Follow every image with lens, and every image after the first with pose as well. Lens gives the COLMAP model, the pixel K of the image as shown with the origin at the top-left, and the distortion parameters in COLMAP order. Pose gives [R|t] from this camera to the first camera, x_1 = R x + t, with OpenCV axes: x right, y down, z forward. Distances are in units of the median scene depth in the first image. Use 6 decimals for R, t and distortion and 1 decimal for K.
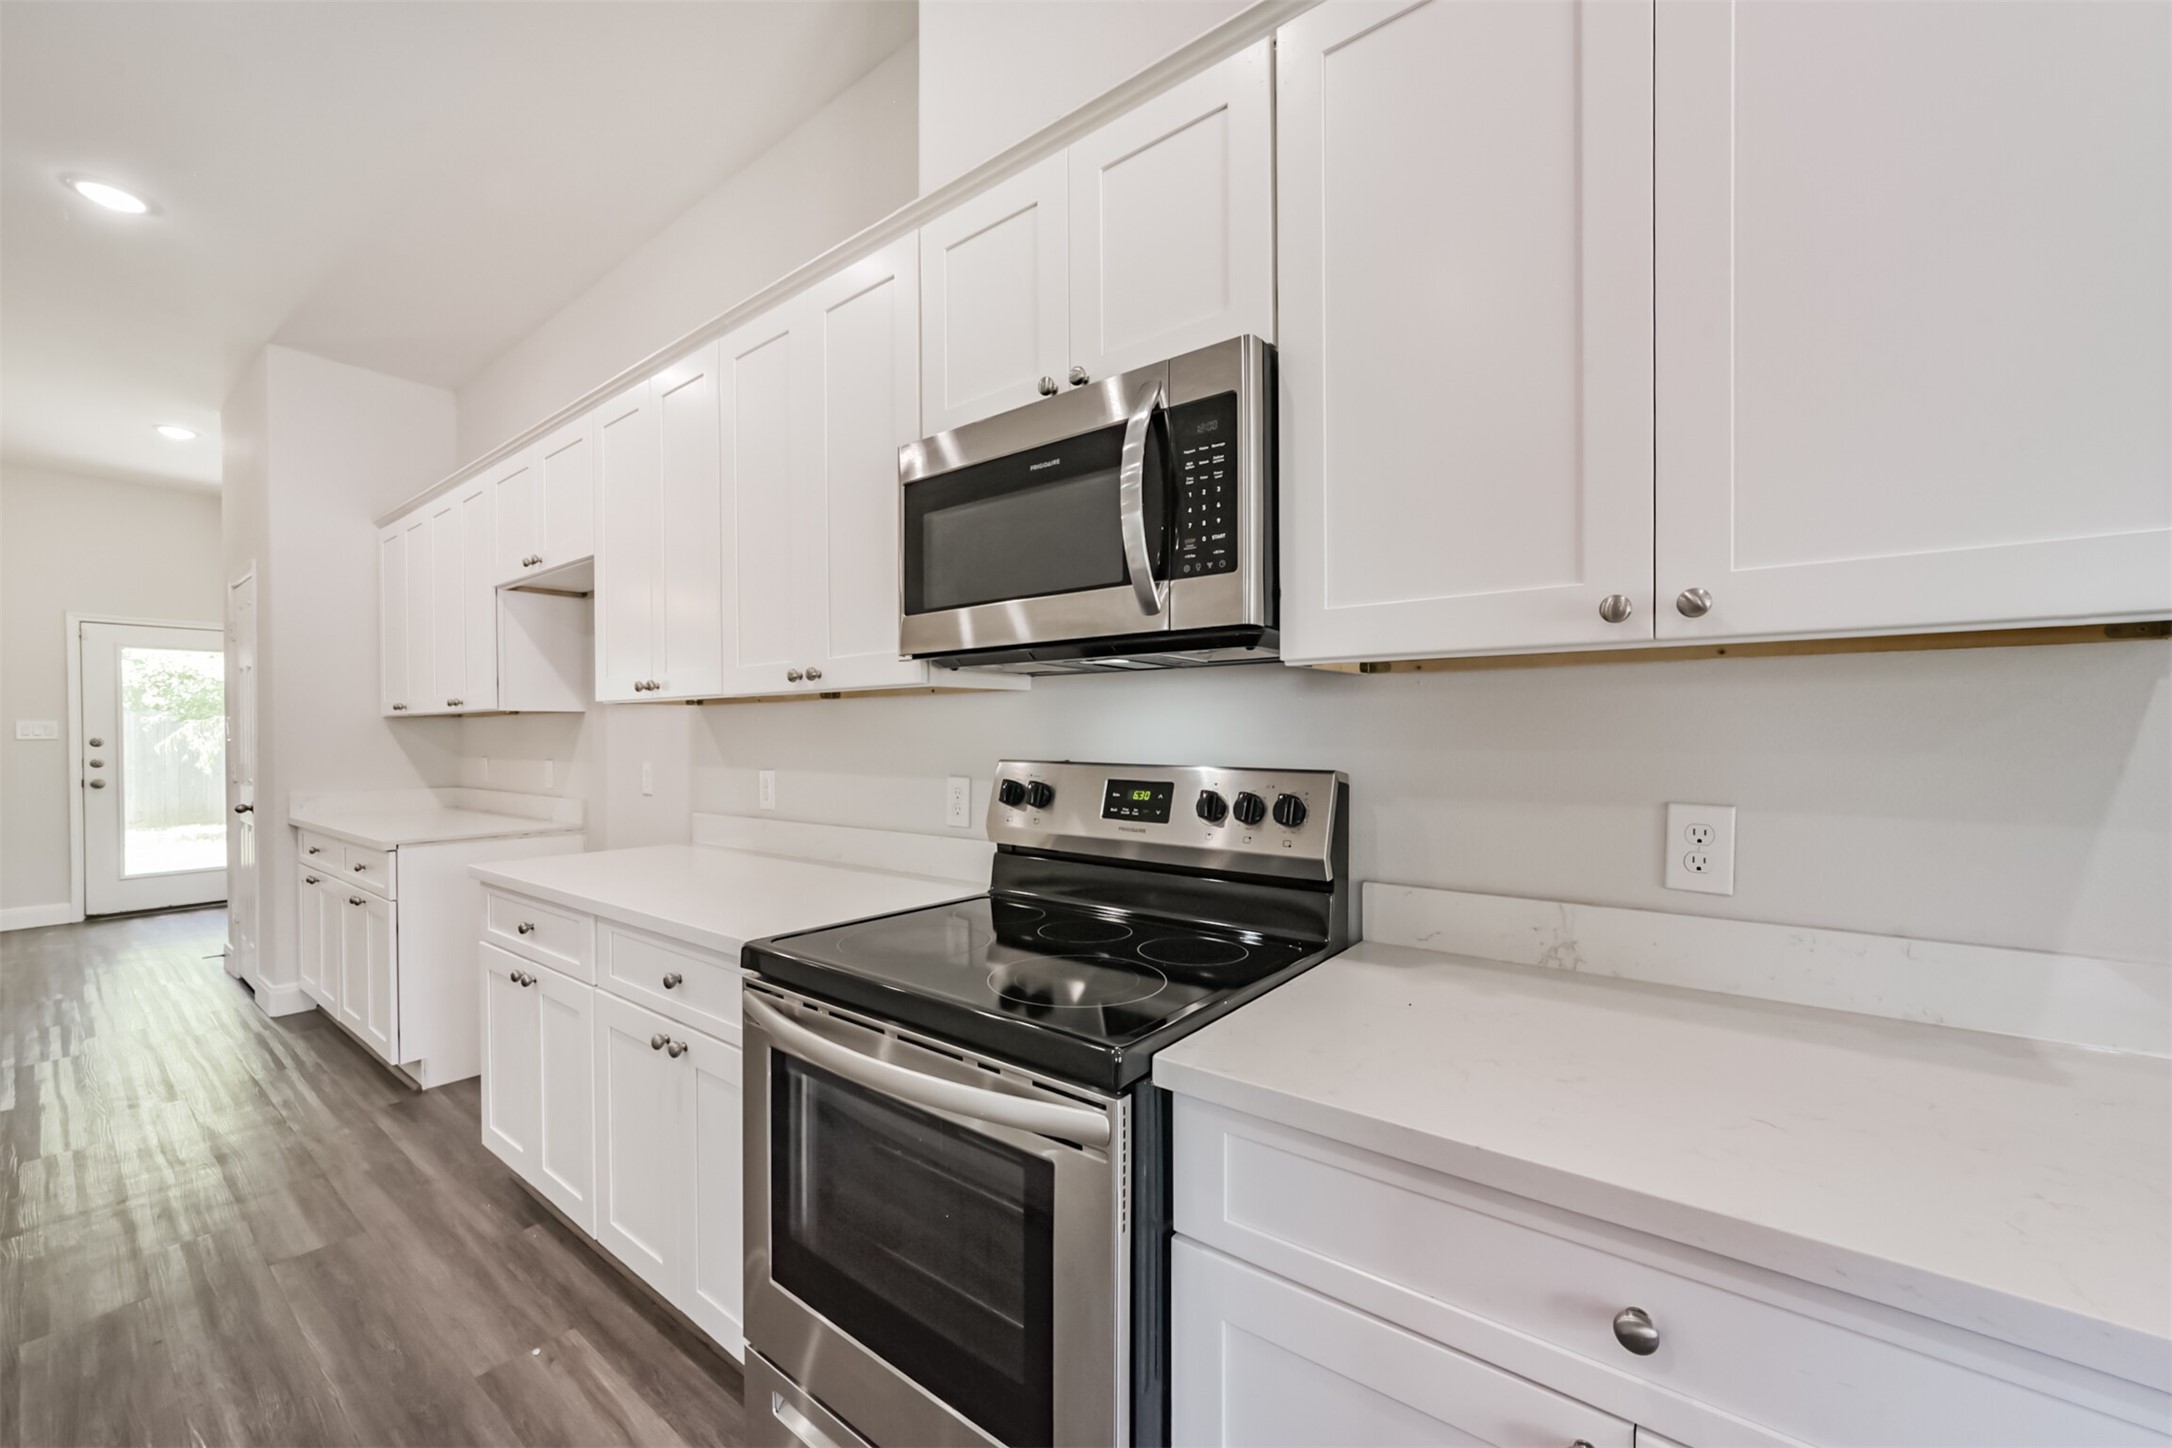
lens RADIAL K [[859.1, 0, 1086.0], [0, 859.1, 724.0], [0, 0, 1]] dist [-0.007761, 0.000159]
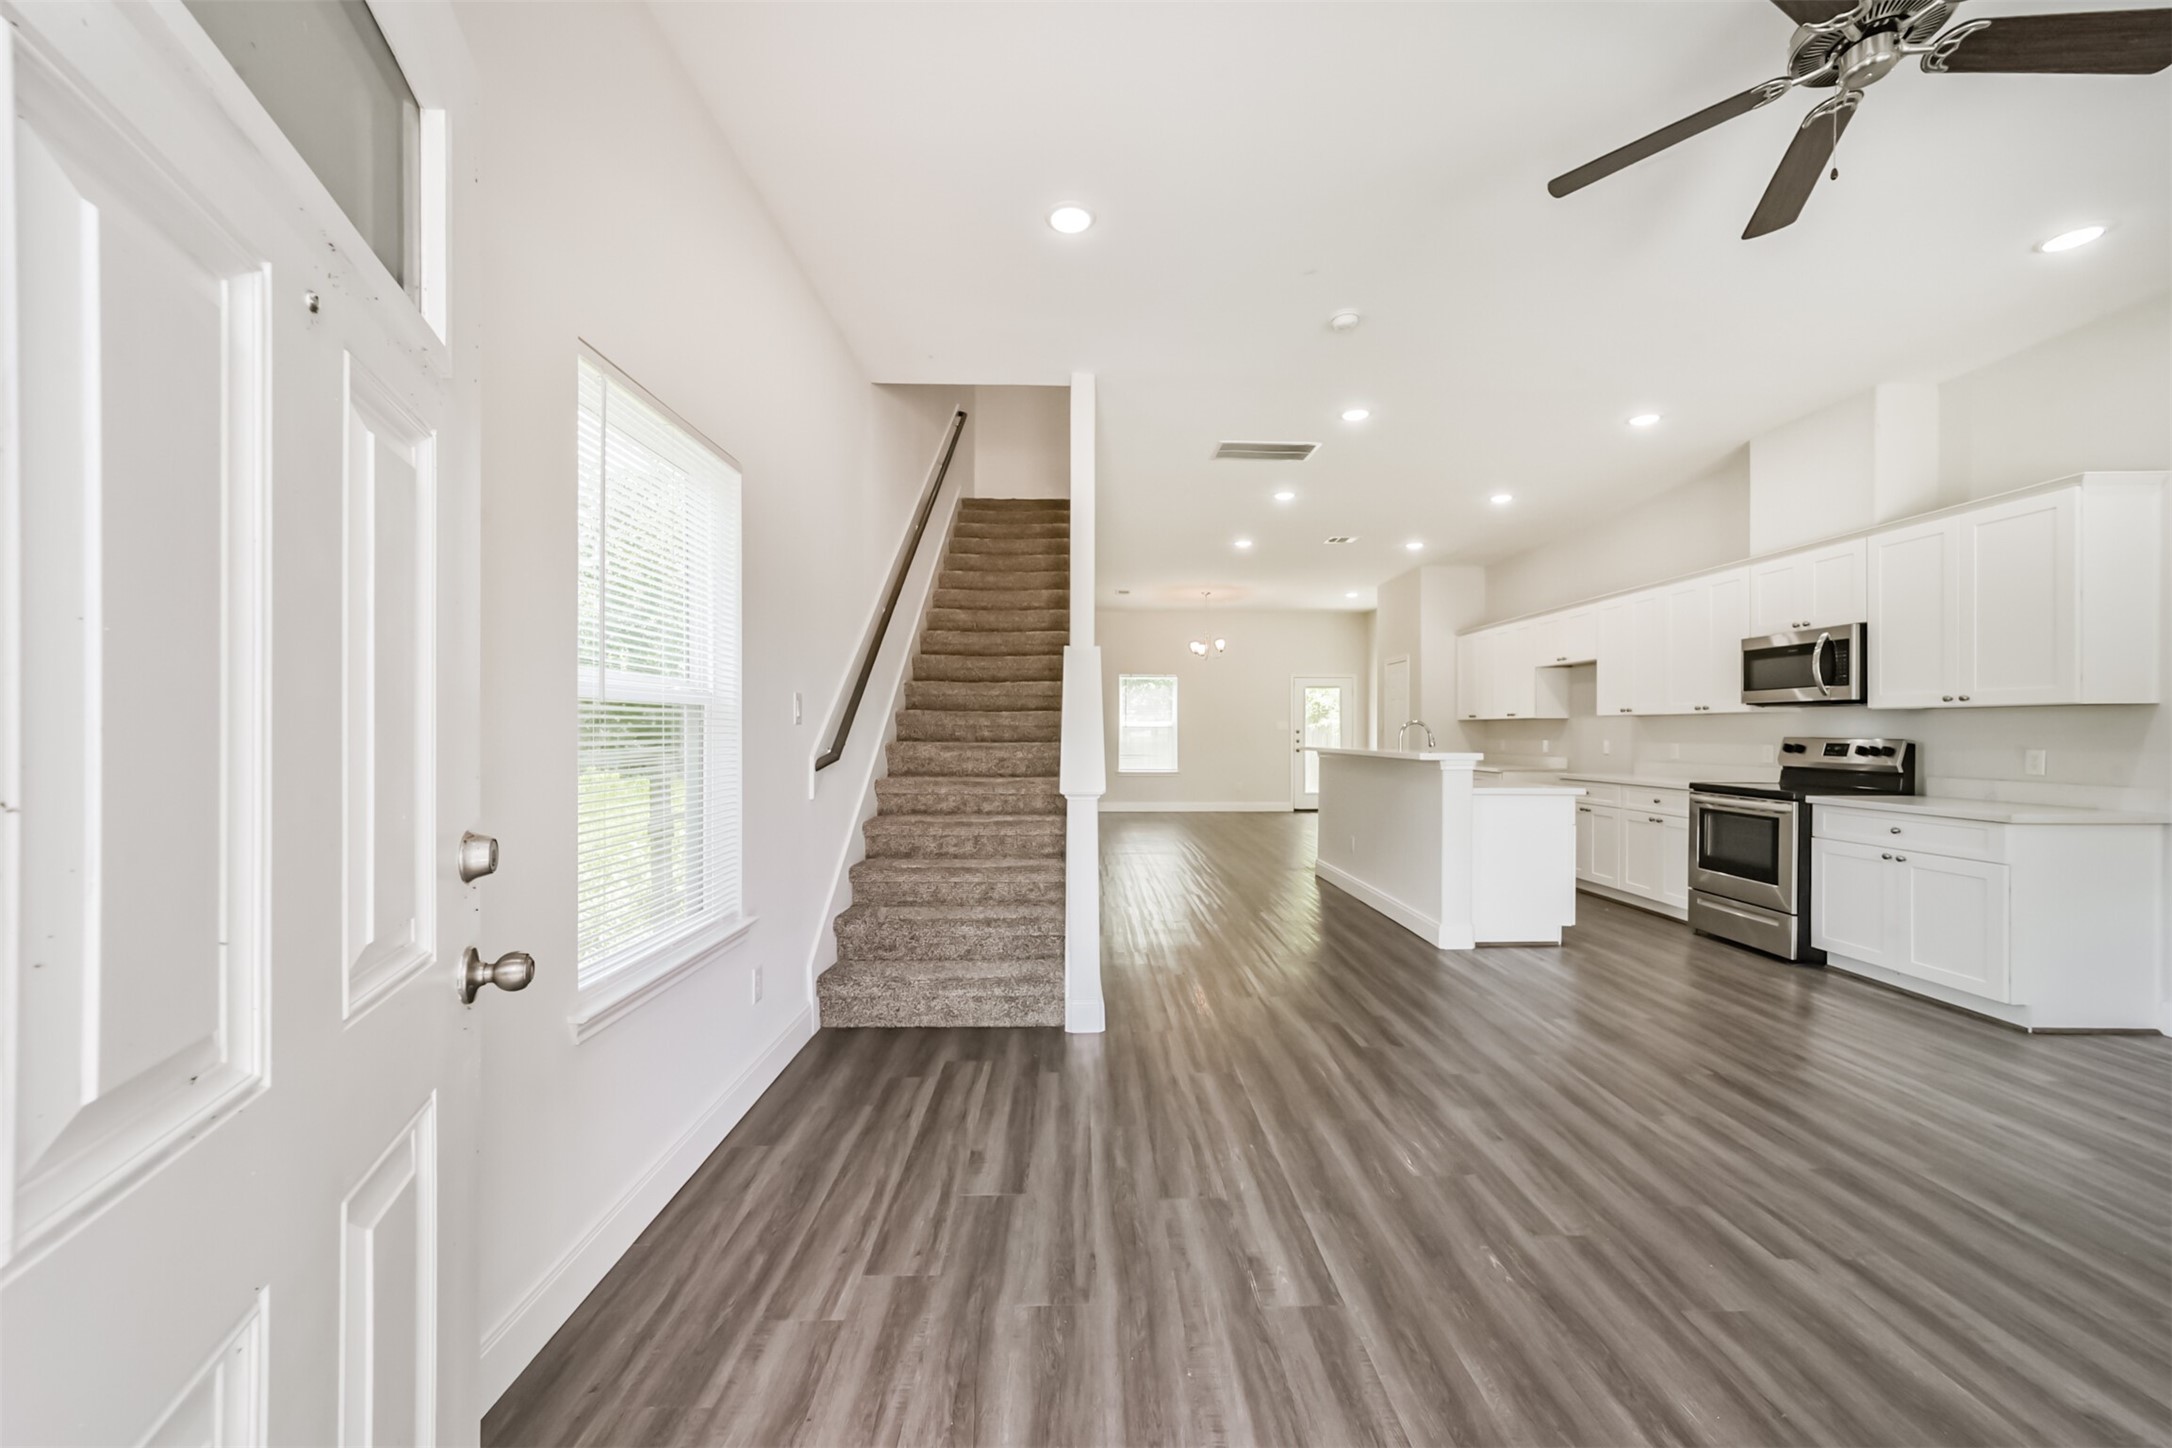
lens RADIAL K [[838.7, 0, 1093.6], [0, 838.7, 731.7], [0, 0, 1]] dist [-0.014782, 0.008067]
pose [[0.636045, 0.008762, -0.771602, 0.772325], [0.000262, 0.999933, 0.011571, -0.012146], [0.771652, -0.007562, 0.636001, -3.396966]]
